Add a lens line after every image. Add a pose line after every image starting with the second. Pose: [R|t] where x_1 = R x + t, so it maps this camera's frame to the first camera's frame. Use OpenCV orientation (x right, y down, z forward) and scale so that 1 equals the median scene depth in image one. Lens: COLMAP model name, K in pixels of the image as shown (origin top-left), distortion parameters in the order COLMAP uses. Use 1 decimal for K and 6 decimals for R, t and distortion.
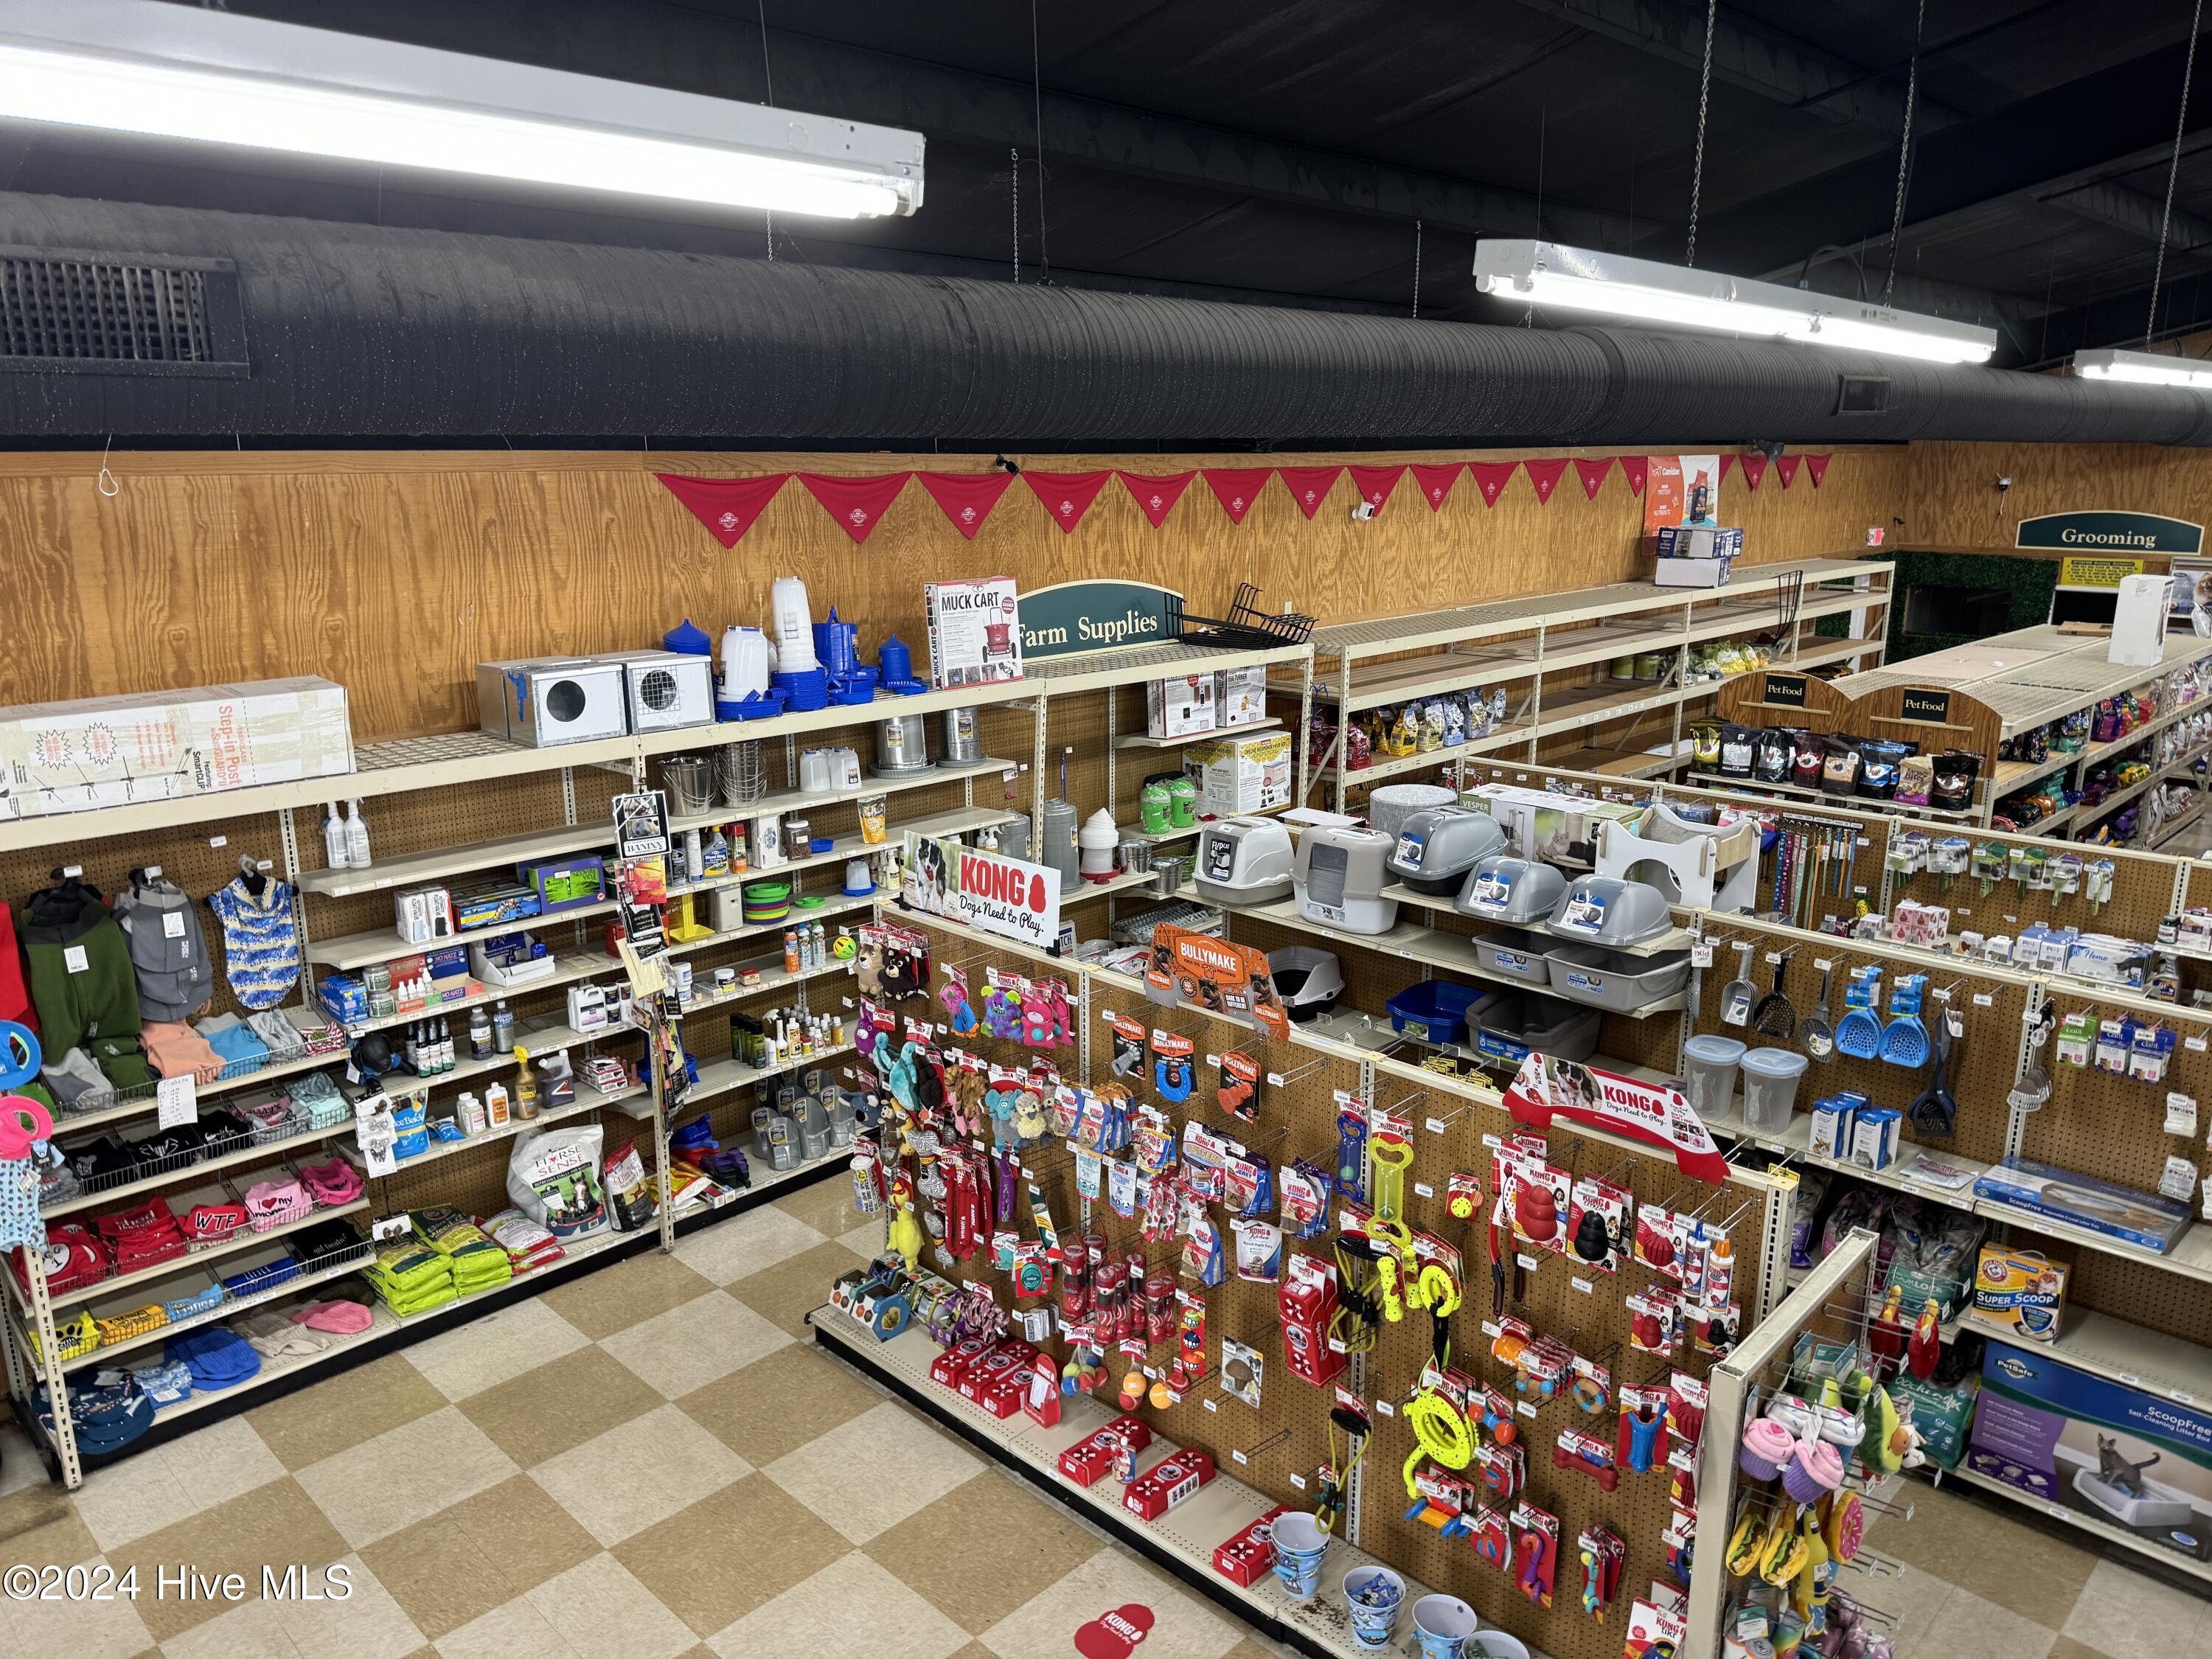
lens RADIAL K [[1586.8, 0, 1105.8], [0, 1586.8, 838.1], [0, 0, 1]] dist [0.034376, -0.036959]
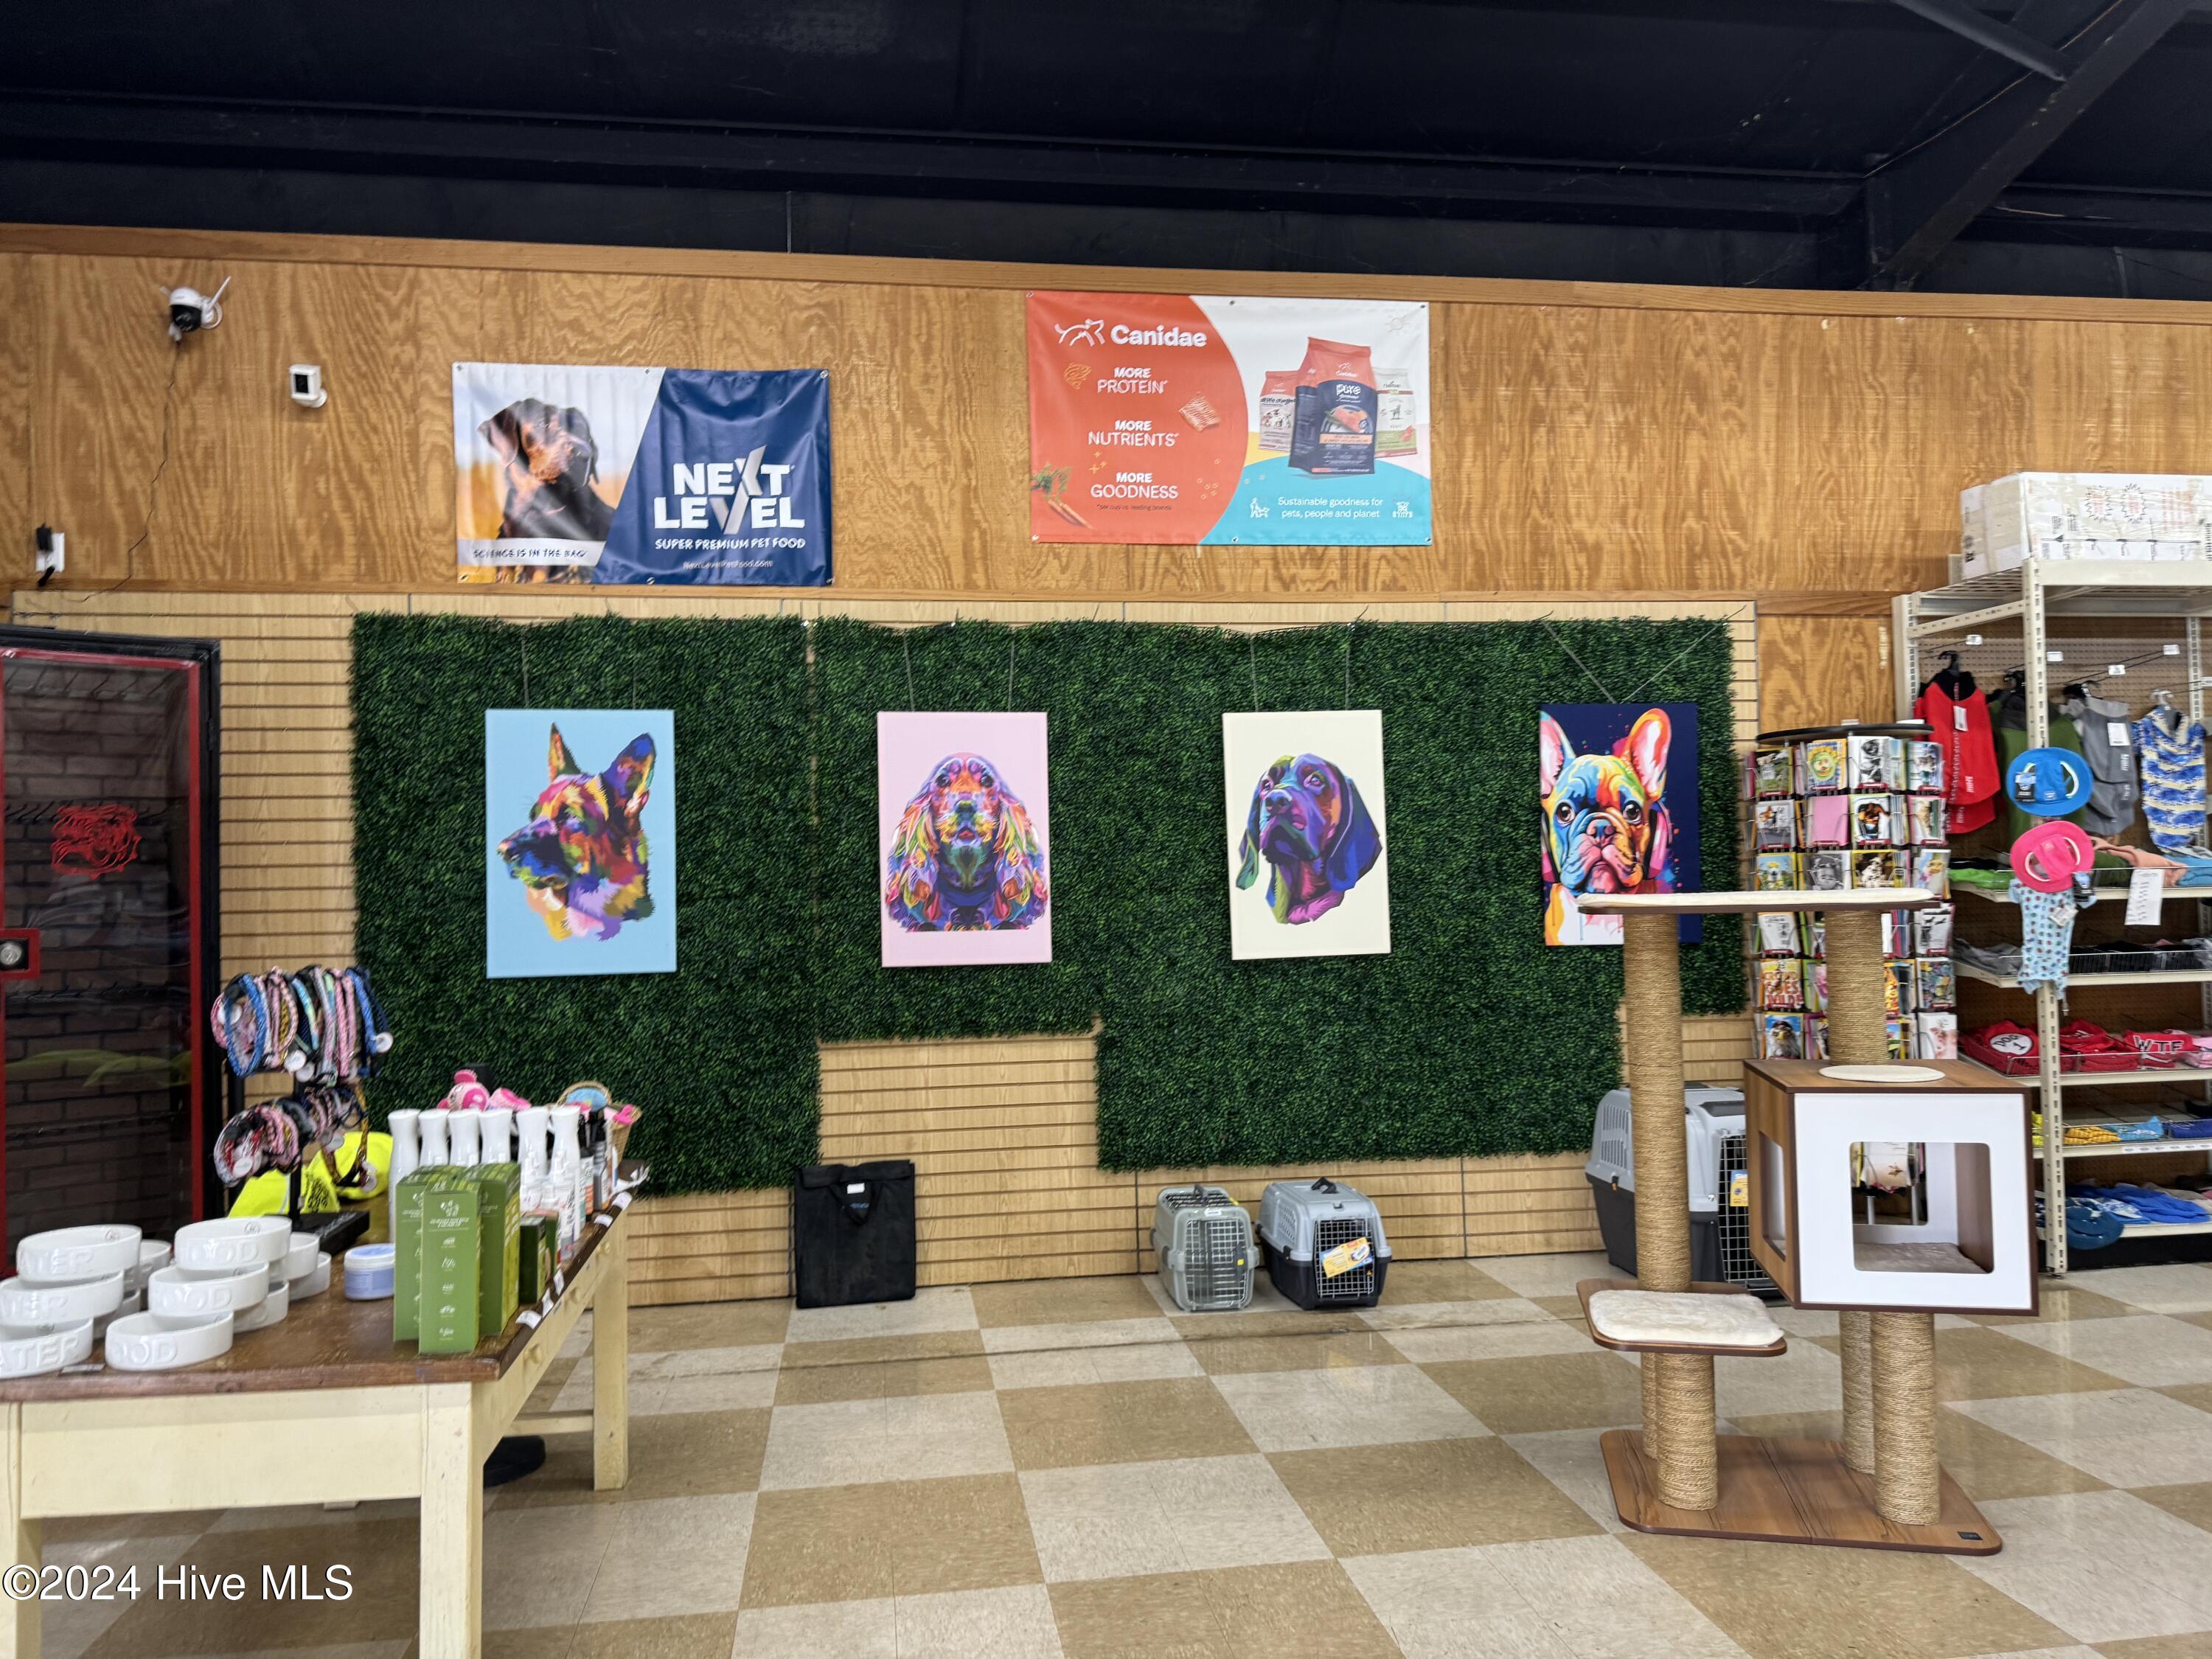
lens RADIAL K [[1581.3, 0, 1106.0], [0, 1581.3, 829.5], [0, 0, 1]] dist [0.114786, -0.165711]
pose [[0.800377, -0.037127, -0.598347, -0.451355], [-0.121519, 0.967314, -0.222570, 0.375494], [0.587052, 0.250850, 0.769704, -0.107069]]
